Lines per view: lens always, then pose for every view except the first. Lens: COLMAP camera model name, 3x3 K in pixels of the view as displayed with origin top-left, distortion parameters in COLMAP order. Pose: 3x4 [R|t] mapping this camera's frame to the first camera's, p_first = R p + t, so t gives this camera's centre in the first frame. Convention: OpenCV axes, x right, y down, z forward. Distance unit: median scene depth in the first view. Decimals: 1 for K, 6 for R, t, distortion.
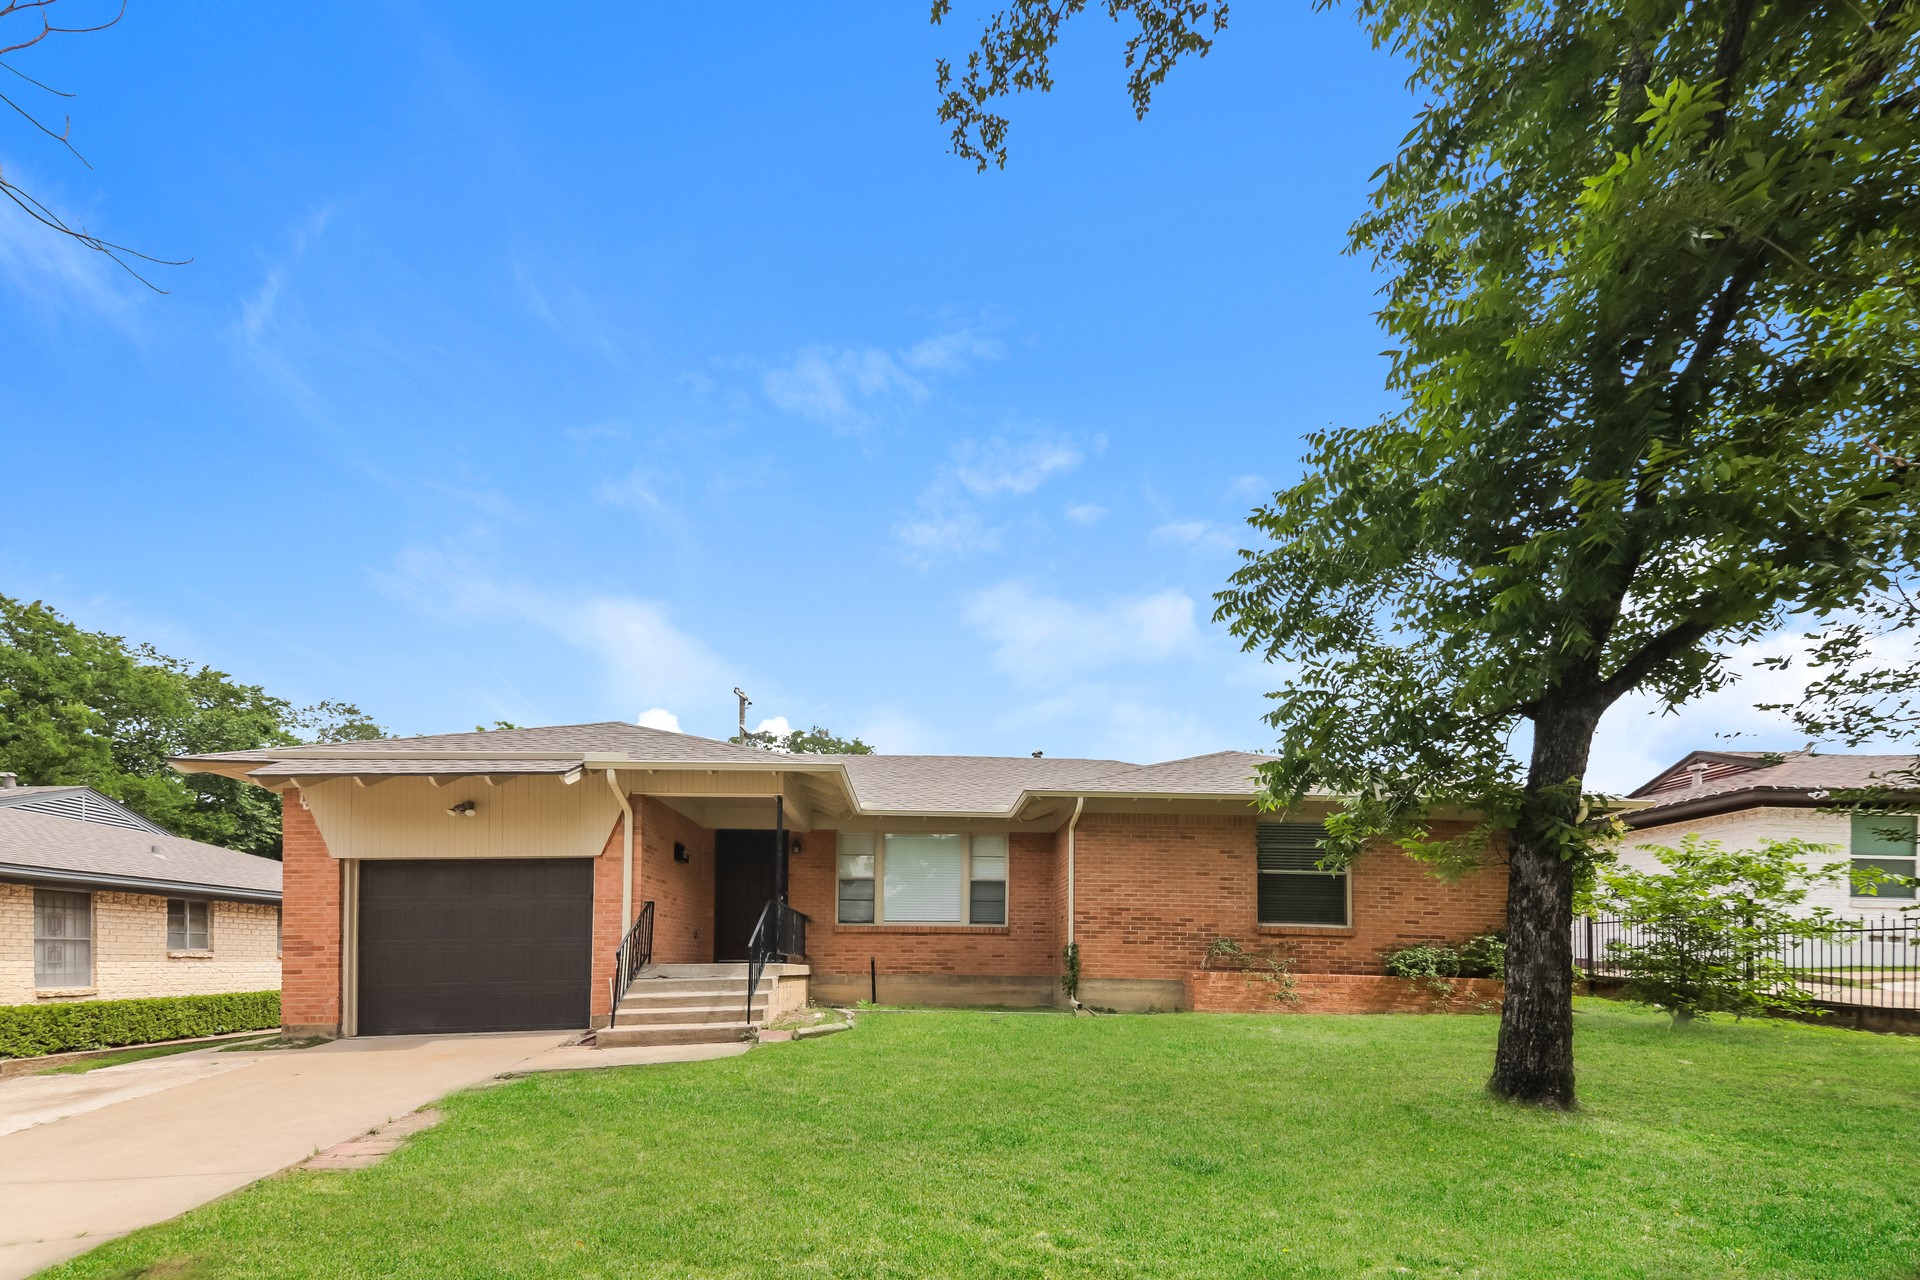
lens RADIAL K [[845.3, 0, 963.6], [0, 845.3, 638.1], [0, 0, 1]] dist [0.095814, -0.047913]
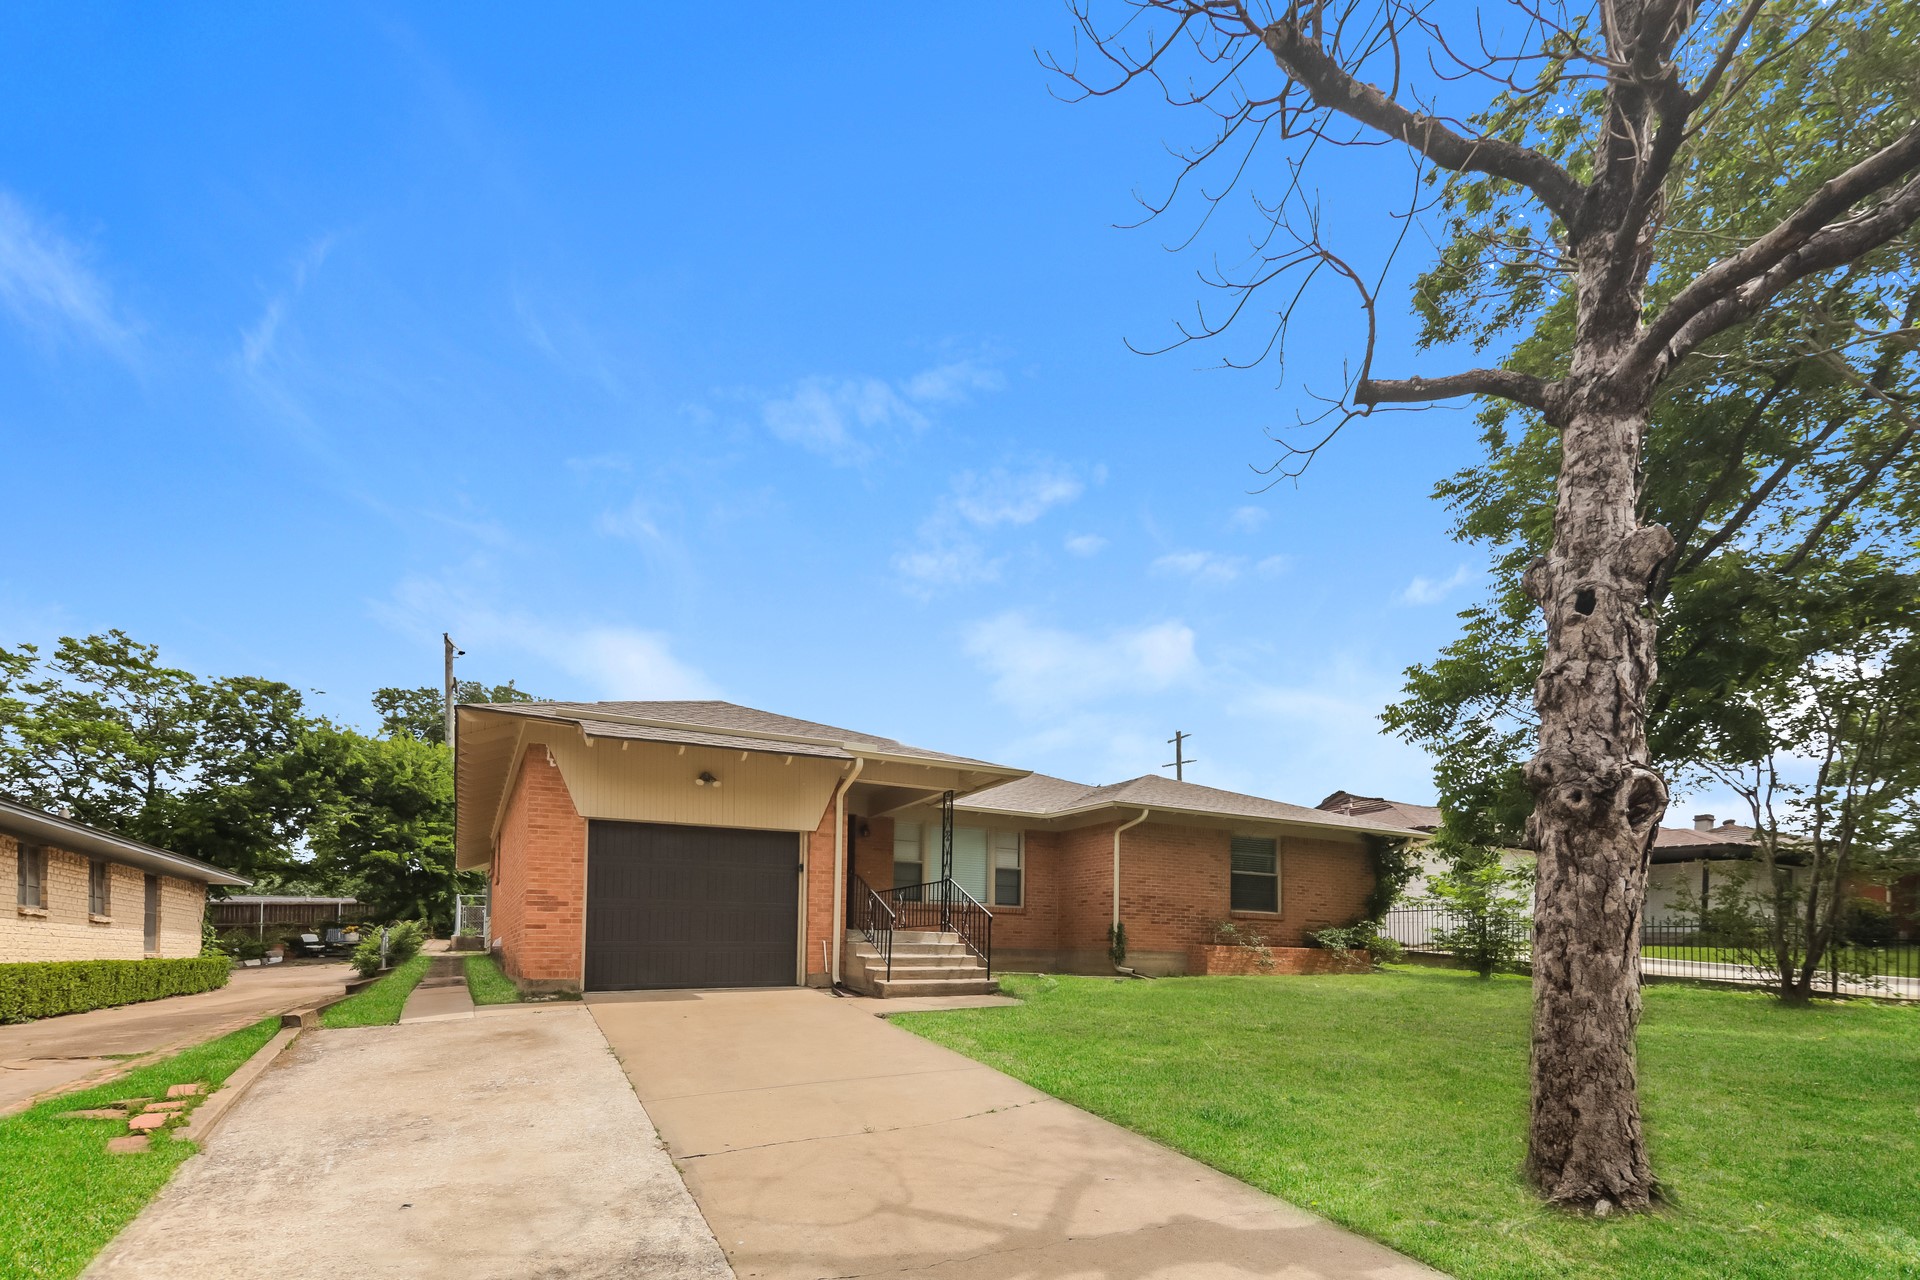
lens RADIAL K [[823.7, 0, 977.7], [0, 823.7, 624.7], [0, 0, 1]] dist [0.051153, -0.011535]
pose [[0.916537, 0.154540, 0.368886, -0.586043], [-0.151168, 0.987769, -0.038218, -0.000895], [-0.370281, -0.020735, 0.928689, -0.056018]]
